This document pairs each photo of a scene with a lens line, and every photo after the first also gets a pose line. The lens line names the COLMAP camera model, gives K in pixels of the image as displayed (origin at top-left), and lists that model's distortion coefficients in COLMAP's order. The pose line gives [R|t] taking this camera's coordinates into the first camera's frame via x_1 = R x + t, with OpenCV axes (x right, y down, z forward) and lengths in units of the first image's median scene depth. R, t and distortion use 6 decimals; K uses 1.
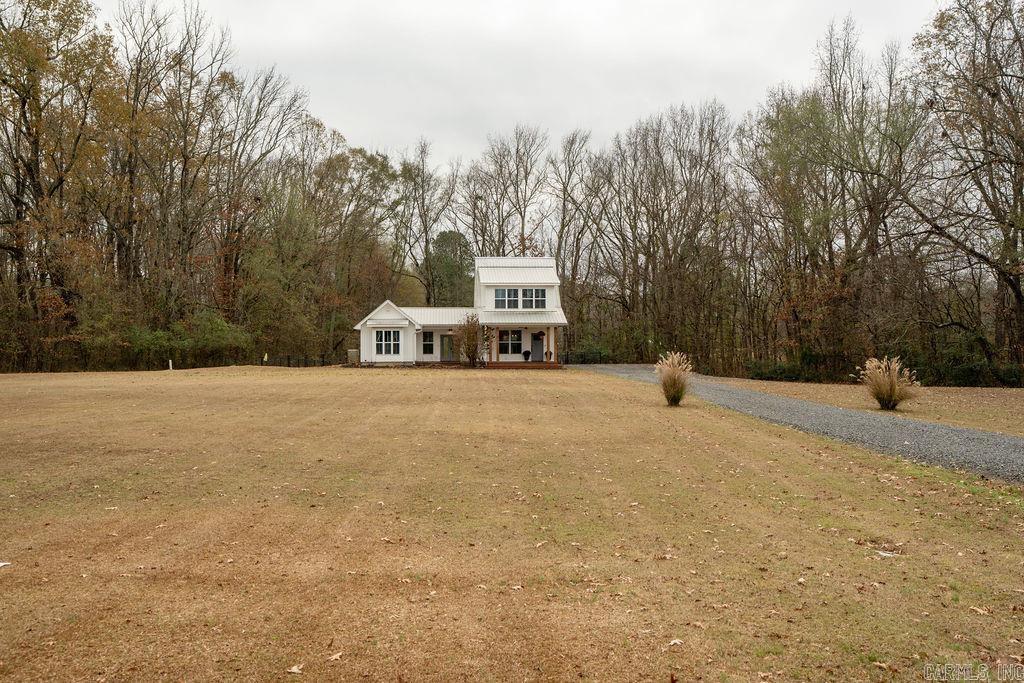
lens RADIAL K [[1053.5, 0, 512.0], [0, 1053.5, 341.5], [0, 0, 1]] dist [0.000120, 0.000011]
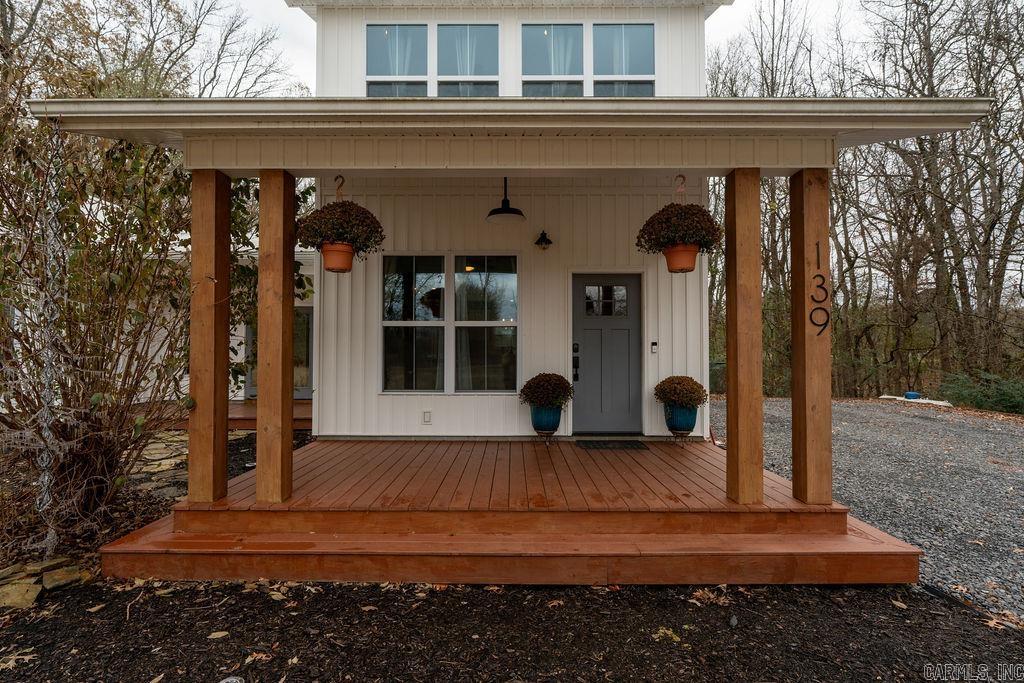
lens RADIAL K [[455.2, 0, 512.0], [0, 455.2, 341.5], [0, 0, 1]] dist [0.000407, -0.000025]
pose [[0.997666, 0.002044, -0.068256, 0.013246], [-0.002647, 0.999958, -0.008744, 0.004204], [0.068236, 0.008904, 0.997630, 0.917304]]
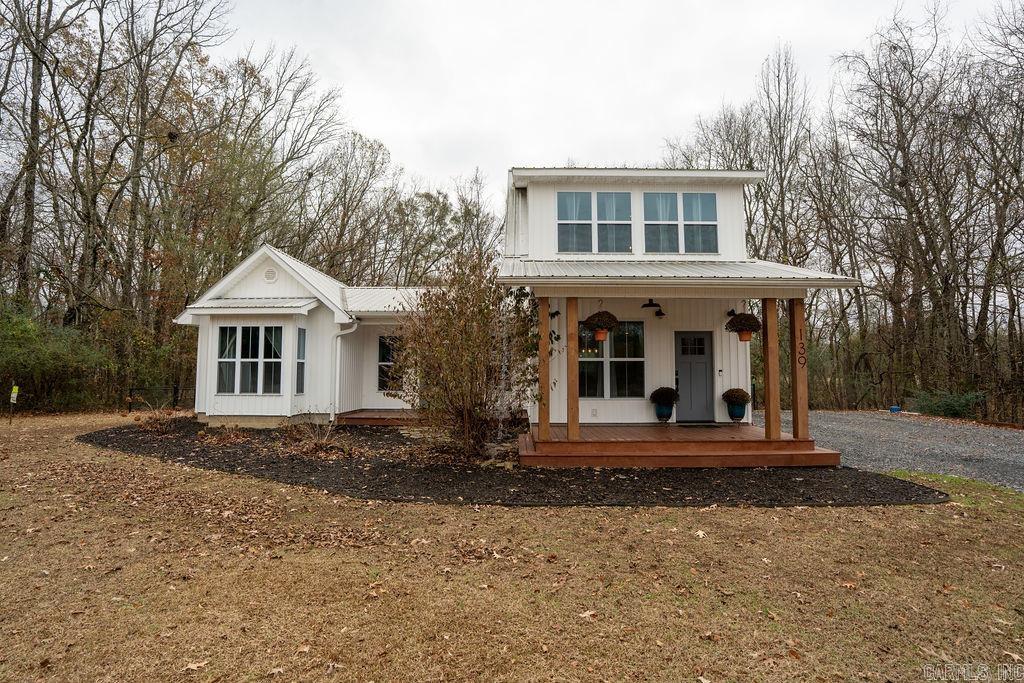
lens RADIAL K [[482.6, 0, 517.0], [0, 482.6, 339.5], [0, 0, 1]] dist [-0.046677, -0.000055]
pose [[0.997375, -0.001101, -0.072407, -0.017856], [-0.003293, 0.998160, -0.060545, 0.003428], [0.072341, 0.060624, 0.995536, 0.848988]]
